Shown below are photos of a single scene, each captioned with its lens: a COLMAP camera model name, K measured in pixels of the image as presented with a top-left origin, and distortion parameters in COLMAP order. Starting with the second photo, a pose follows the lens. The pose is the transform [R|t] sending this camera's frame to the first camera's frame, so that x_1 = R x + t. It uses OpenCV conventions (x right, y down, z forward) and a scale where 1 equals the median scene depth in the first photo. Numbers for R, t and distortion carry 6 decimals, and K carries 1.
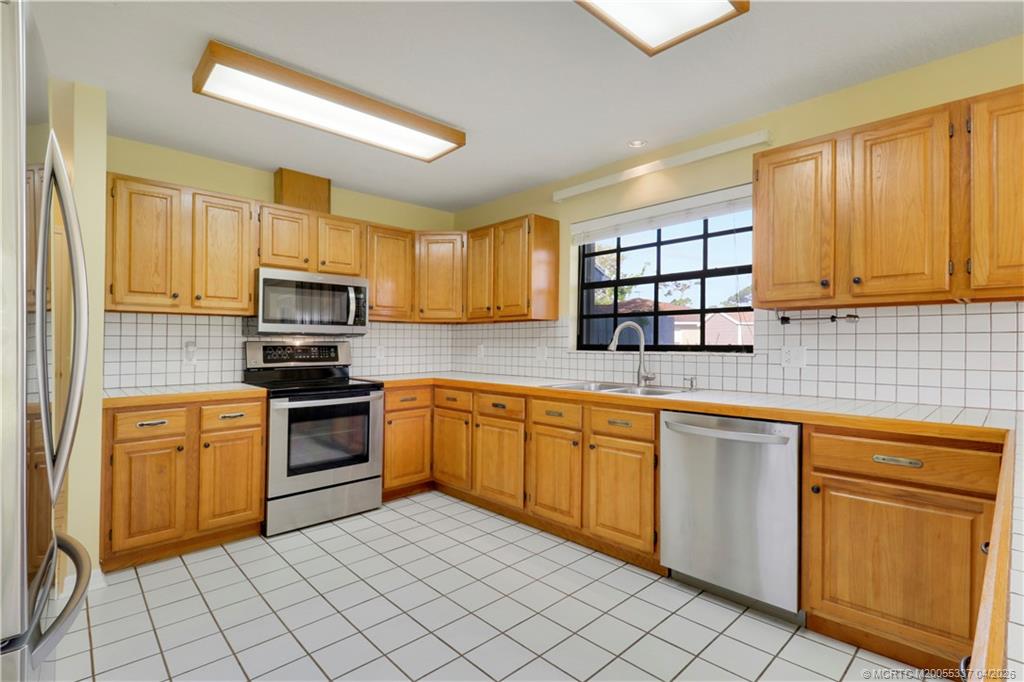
lens RADIAL K [[490.8, 0, 516.3], [0, 490.8, 343.4], [0, 0, 1]] dist [-0.002512, -0.001311]
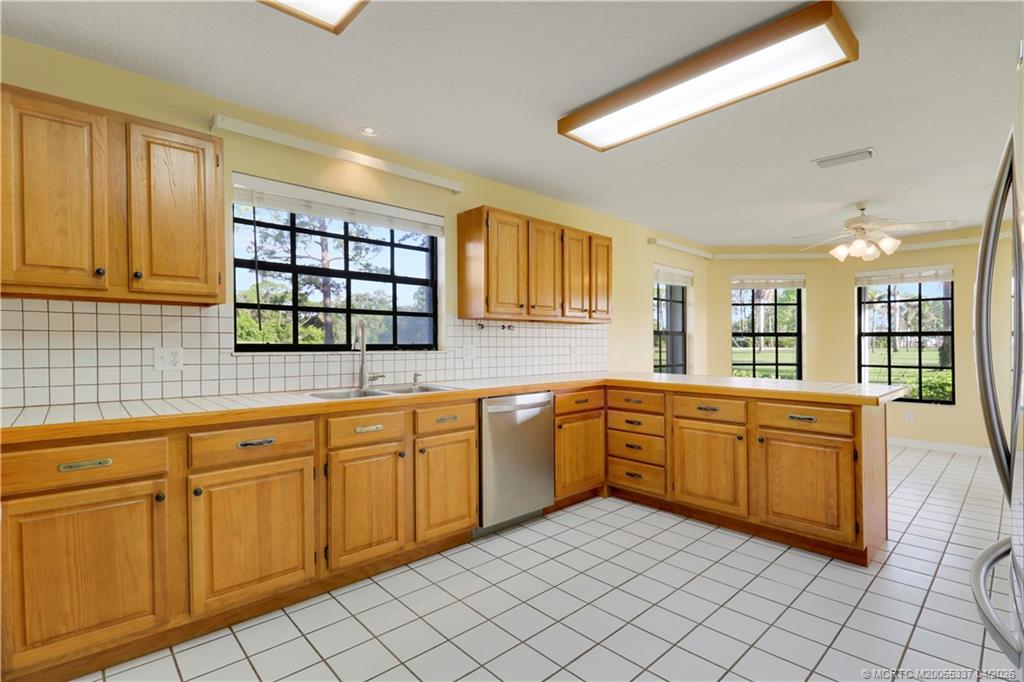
lens RADIAL K [[478.8, 0, 515.6], [0, 478.8, 344.1], [0, 0, 1]] dist [0.002492, 0.000022]
pose [[0.017146, -0.002922, 0.999849, -0.669704], [-0.002791, 0.999992, 0.002971, -0.000551], [-0.999849, -0.002842, 0.017138, 0.695670]]
